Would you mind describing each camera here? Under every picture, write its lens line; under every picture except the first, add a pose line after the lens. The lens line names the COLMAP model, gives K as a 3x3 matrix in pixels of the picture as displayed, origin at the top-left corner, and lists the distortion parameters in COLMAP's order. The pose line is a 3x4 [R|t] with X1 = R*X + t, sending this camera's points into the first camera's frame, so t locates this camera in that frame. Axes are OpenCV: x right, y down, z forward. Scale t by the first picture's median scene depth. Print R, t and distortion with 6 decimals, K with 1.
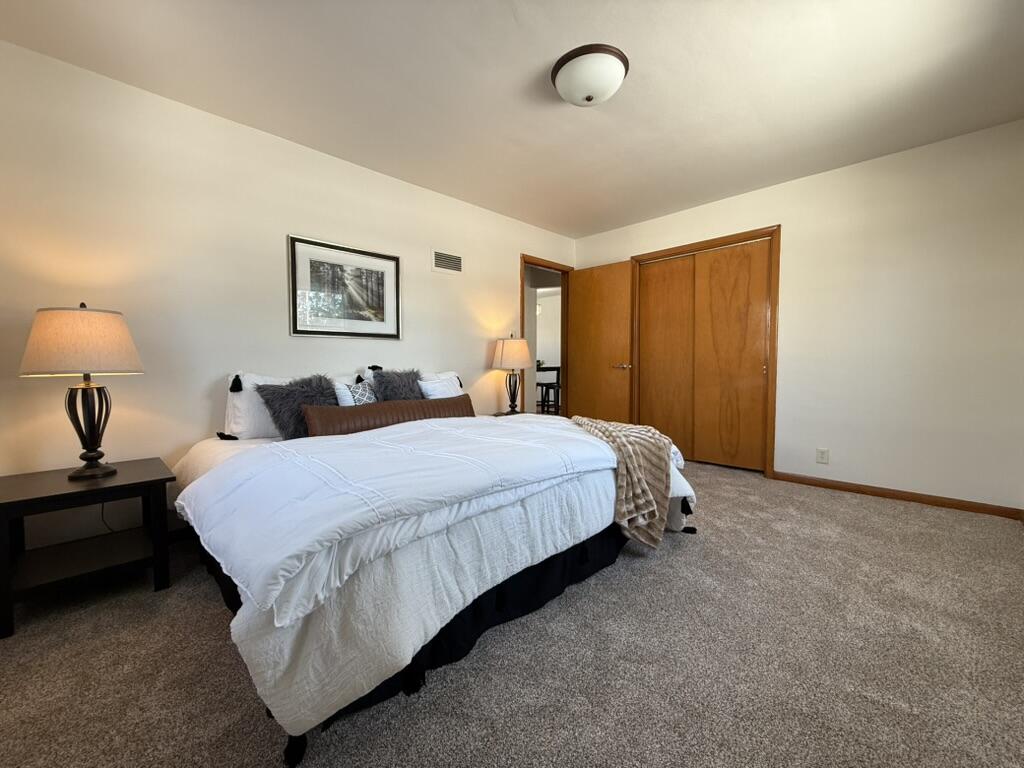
lens RADIAL K [[407.7, 0, 507.2], [0, 407.7, 383.4], [0, 0, 1]] dist [0.000563, 0.000139]
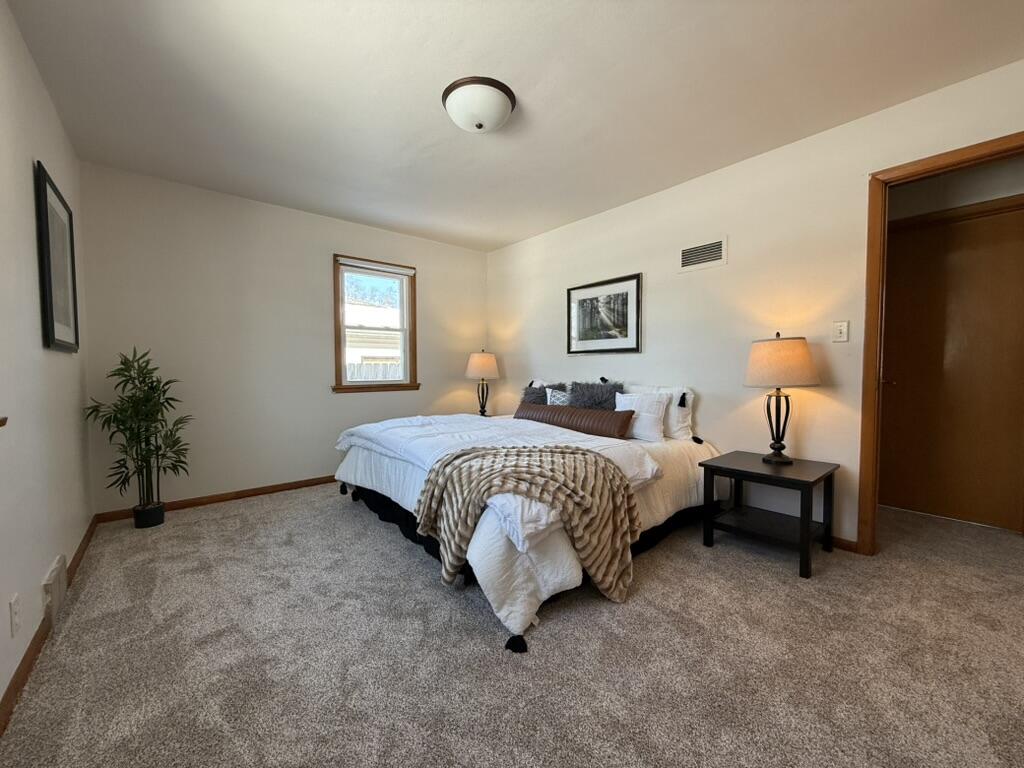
lens RADIAL K [[407.7, 0, 507.2], [0, 407.7, 383.4], [0, 0, 1]] dist [0.000563, 0.000139]
pose [[-0.072243, 0.033343, -0.996830, 0.831483], [-0.052431, 0.997932, 0.037180, -0.053093], [0.996008, 0.054951, -0.070345, 0.780170]]
